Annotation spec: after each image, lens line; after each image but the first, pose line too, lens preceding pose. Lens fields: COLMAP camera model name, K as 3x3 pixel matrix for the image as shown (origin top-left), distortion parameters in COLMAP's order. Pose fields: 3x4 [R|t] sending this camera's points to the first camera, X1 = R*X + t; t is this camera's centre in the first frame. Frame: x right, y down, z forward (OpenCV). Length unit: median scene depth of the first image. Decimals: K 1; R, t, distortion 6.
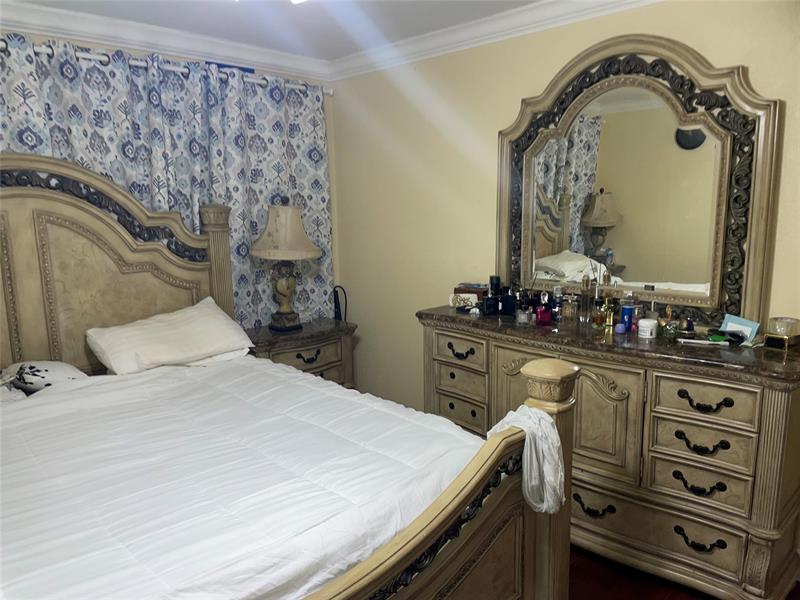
lens RADIAL K [[605.7, 0, 398.8], [0, 605.7, 287.3], [0, 0, 1]] dist [0.084092, -0.123548]
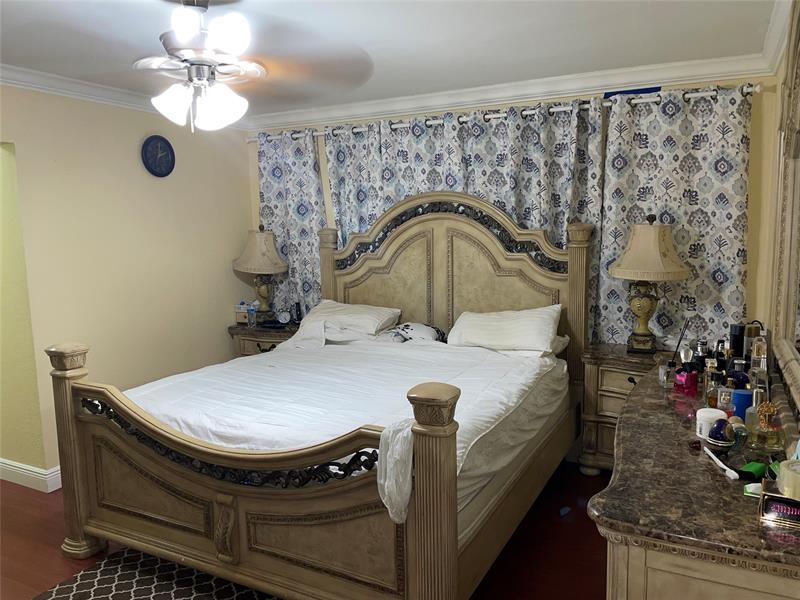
lens RADIAL K [[605.7, 0, 398.8], [0, 605.7, 287.3], [0, 0, 1]] dist [0.084092, -0.123548]
pose [[0.320277, 0.105088, -0.941477, 0.692892], [-0.121091, 0.990217, 0.069335, -0.060250], [0.939553, 0.091798, 0.329869, 0.352759]]
